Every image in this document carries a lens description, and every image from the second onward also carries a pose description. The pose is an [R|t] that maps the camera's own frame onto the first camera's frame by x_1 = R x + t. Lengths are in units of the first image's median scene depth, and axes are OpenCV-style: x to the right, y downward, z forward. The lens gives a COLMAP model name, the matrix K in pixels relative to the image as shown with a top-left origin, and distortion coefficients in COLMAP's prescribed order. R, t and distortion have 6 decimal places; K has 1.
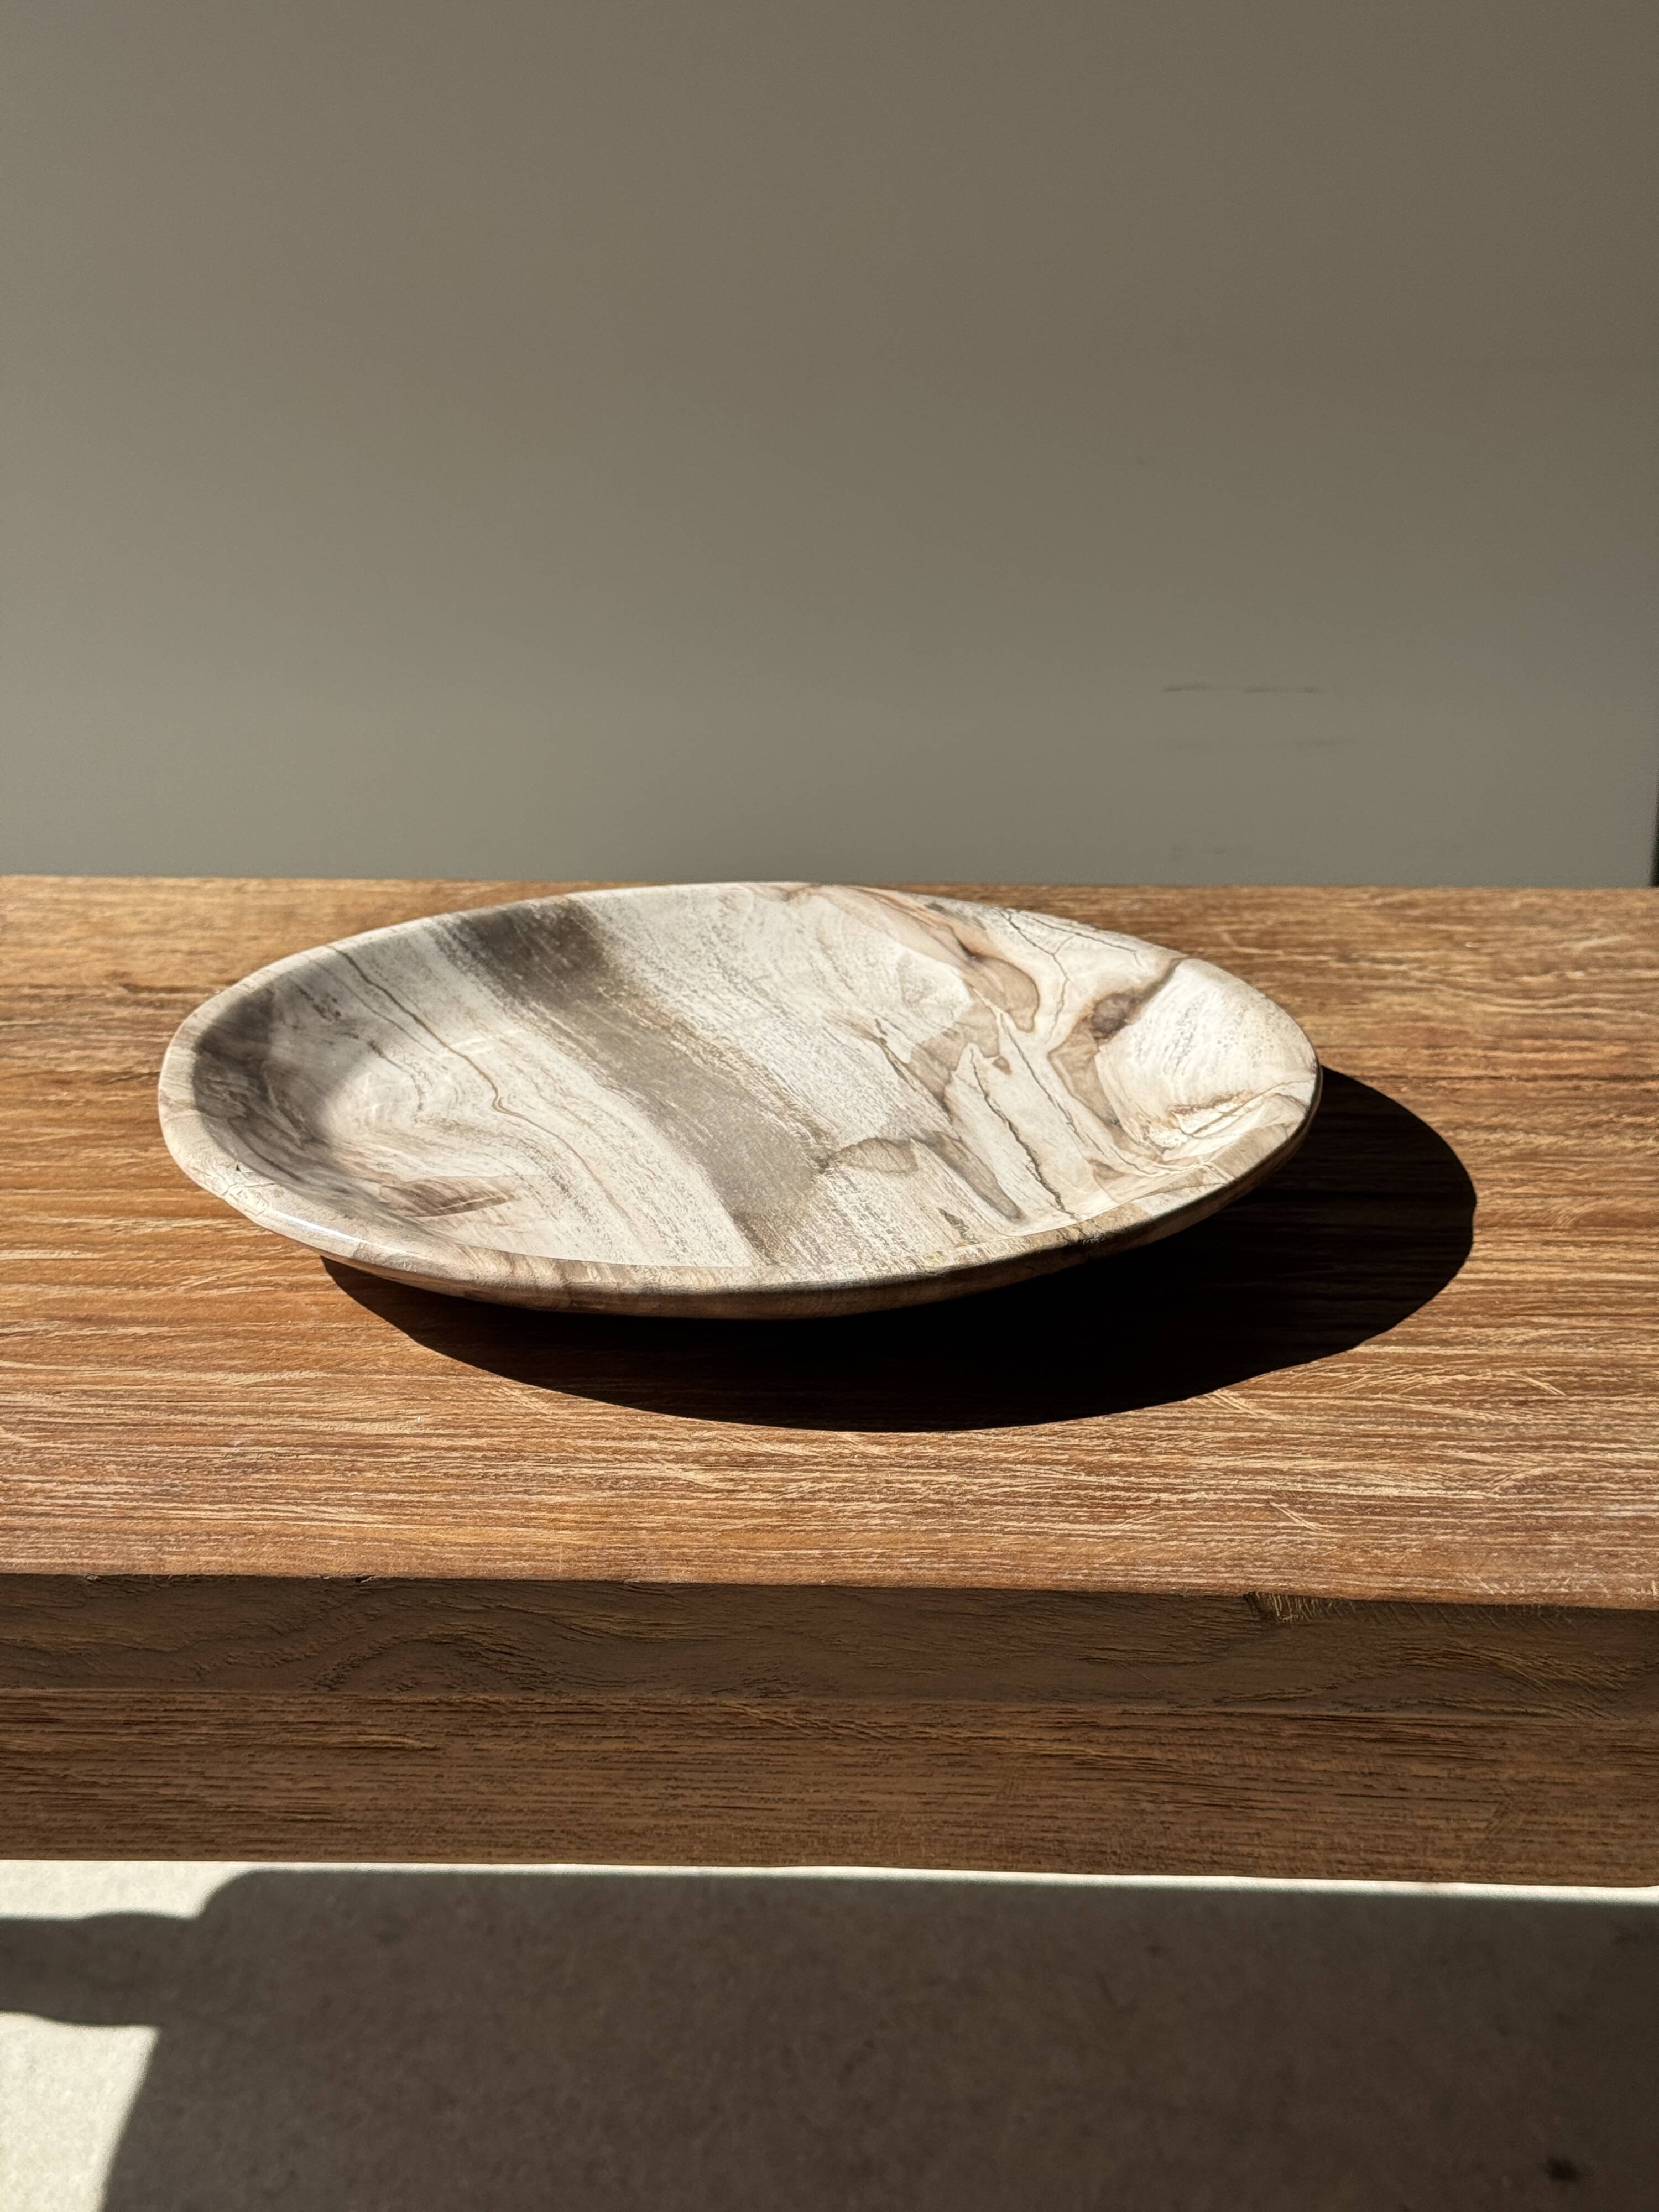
lens RADIAL K [[3146.0, 0, 816.7], [0, 3146.0, 1111.7], [0, 0, 1]] dist [0.161243, -0.079760]
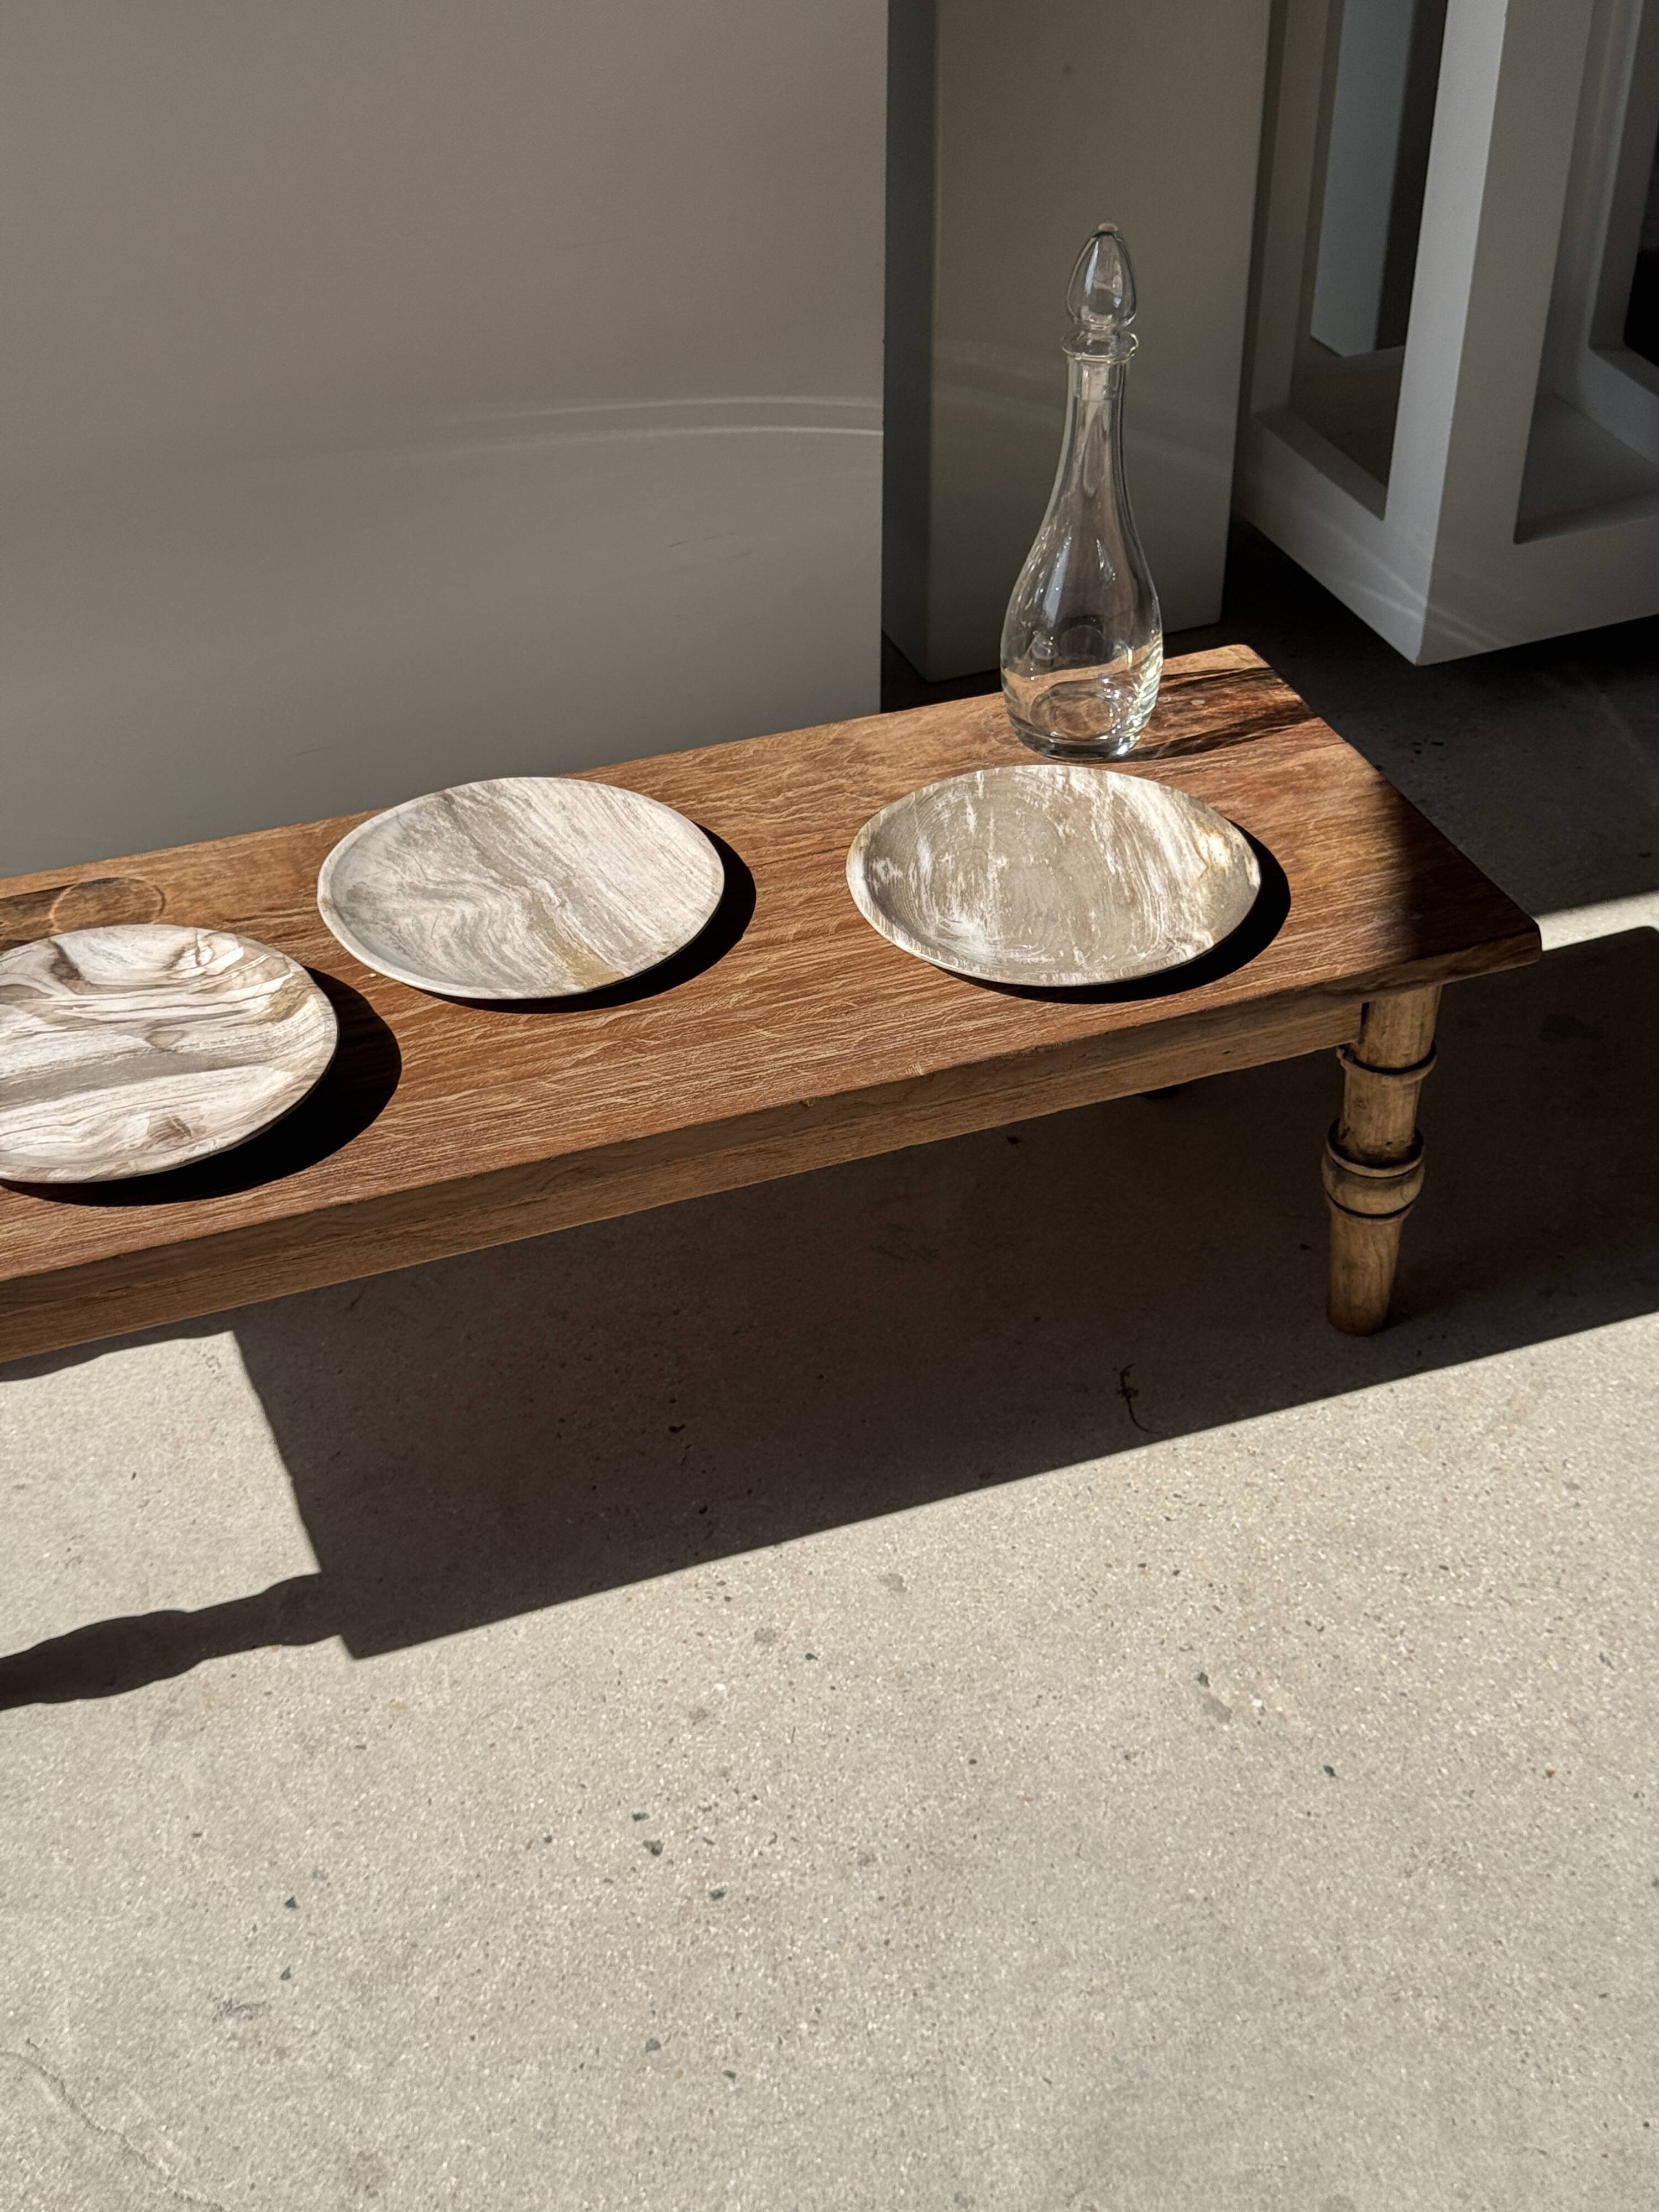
lens RADIAL K [[3102.9, 0, 818.5], [0, 3102.9, 1105.8], [0, 0, 1]] dist [0.182691, -0.337272]
pose [[0.922000, -0.232359, 0.309718, -0.718832], [0.145567, 0.949249, 0.278814, -0.629592], [-0.358785, -0.211981, 0.909031, -1.670472]]
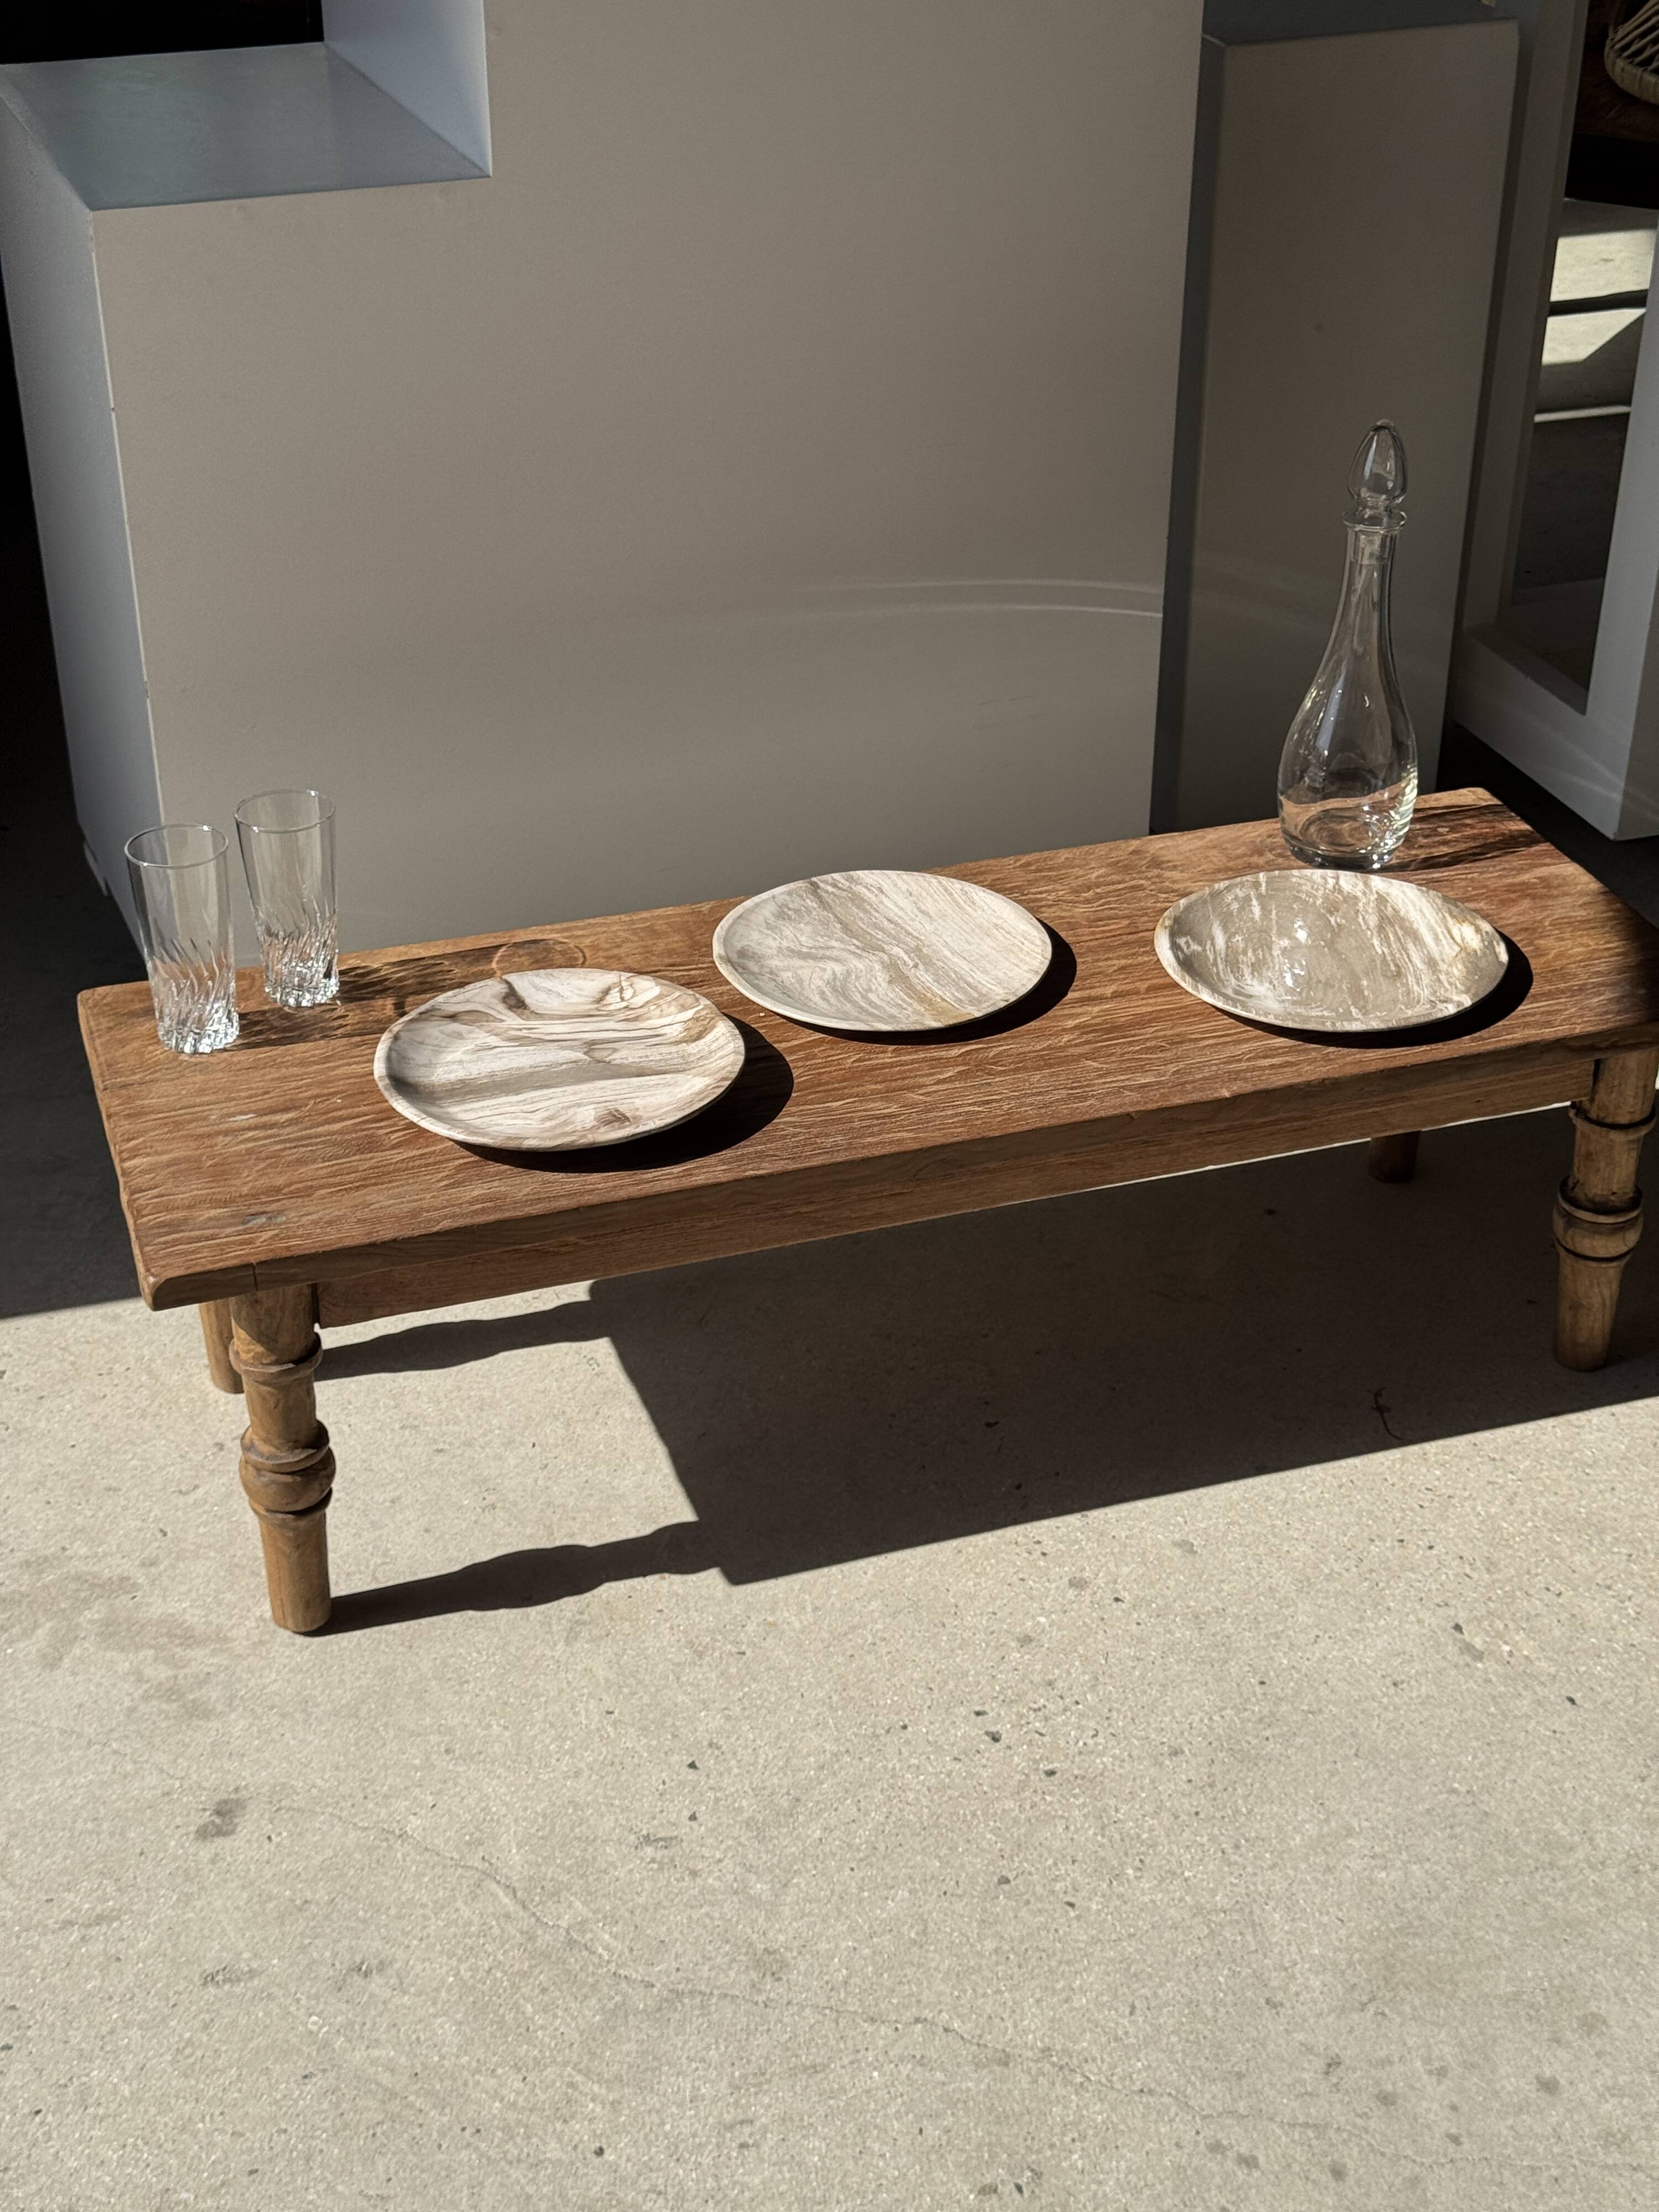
lens RADIAL K [[3101.1, 0, 838.5], [0, 3101.1, 1106.1], [0, 0, 1]] dist [0.197606, -0.365398]
pose [[0.936457, -0.174804, 0.304124, -1.168131], [0.125330, 0.976495, 0.175354, -0.495469], [-0.327628, -0.126096, 0.936354, -2.151288]]
